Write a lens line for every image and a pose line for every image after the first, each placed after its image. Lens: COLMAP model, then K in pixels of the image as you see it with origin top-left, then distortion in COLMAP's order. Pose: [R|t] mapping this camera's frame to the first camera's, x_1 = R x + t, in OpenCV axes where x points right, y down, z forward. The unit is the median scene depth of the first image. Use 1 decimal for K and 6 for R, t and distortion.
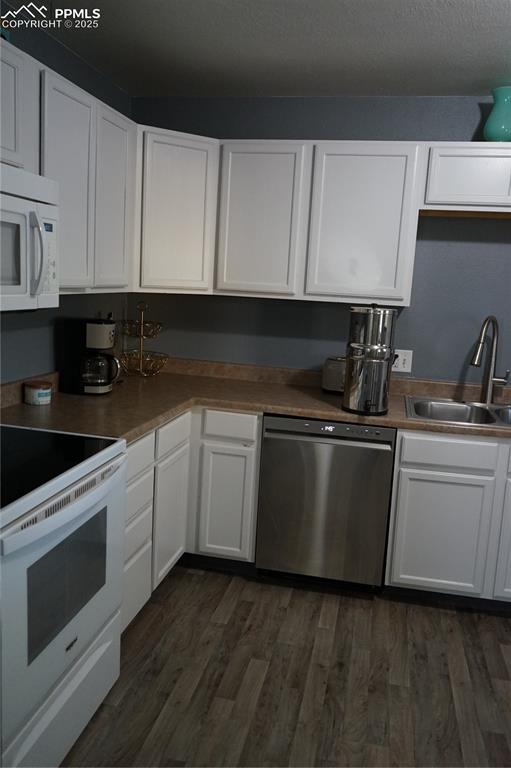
lens RADIAL K [[616.2, 0, 255.5], [0, 616.2, 384.0], [0, 0, 1]] dist [-0.002000, 0.004929]
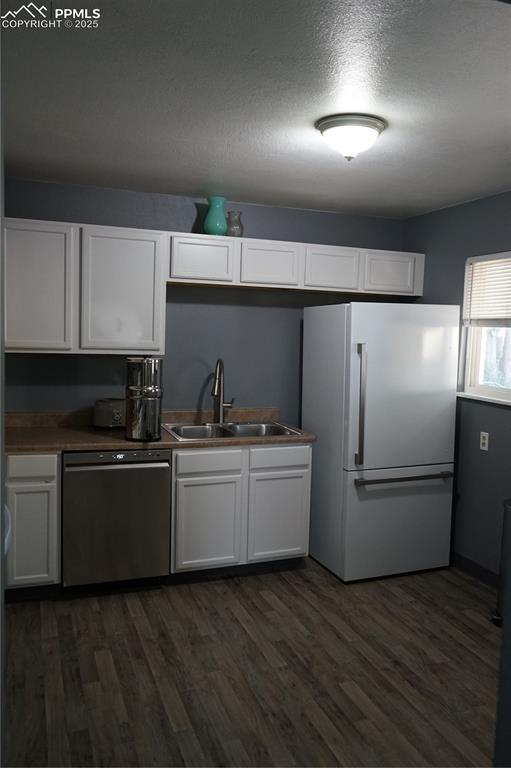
lens RADIAL K [[616.2, 0, 255.5], [0, 616.2, 384.0], [0, 0, 1]] dist [-0.002000, 0.004929]
pose [[0.842817, -0.075364, 0.532898, -0.300179], [0.103814, 0.994317, -0.023570, -0.015140], [-0.528094, 0.075188, 0.845851, -0.203252]]
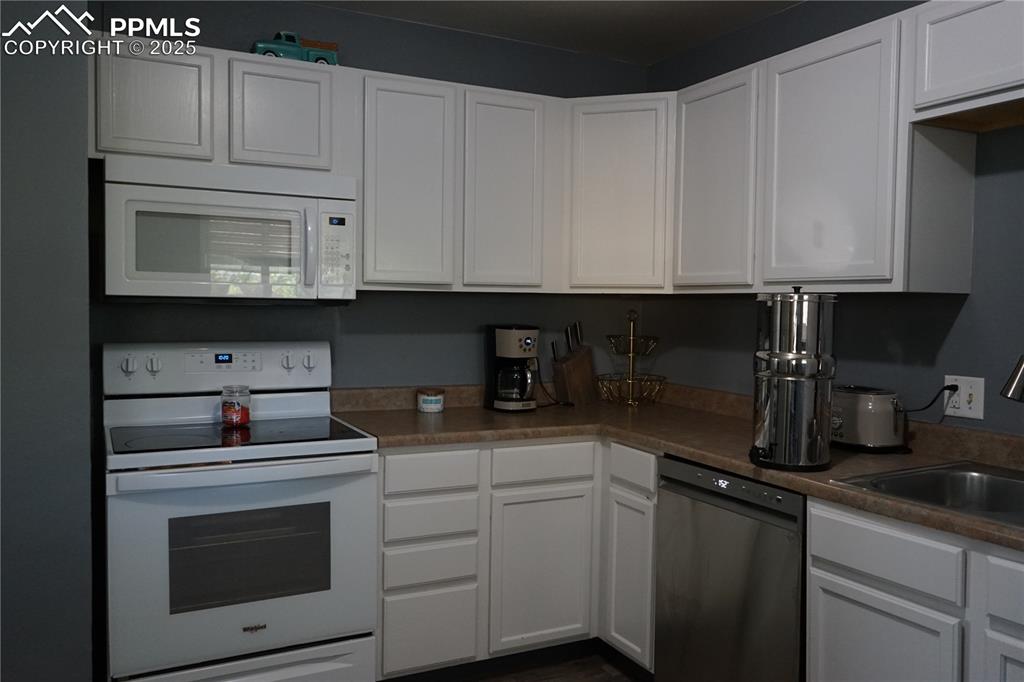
lens RADIAL K [[821.6, 0, 512.0], [0, 821.6, 341.0], [0, 0, 1]] dist [-0.002000, 0.004929]
pose [[0.631502, -0.010371, -0.775305, 0.642618], [-0.109773, 0.988643, -0.102637, 0.037393], [0.767564, 0.149923, 0.623192, 0.278560]]
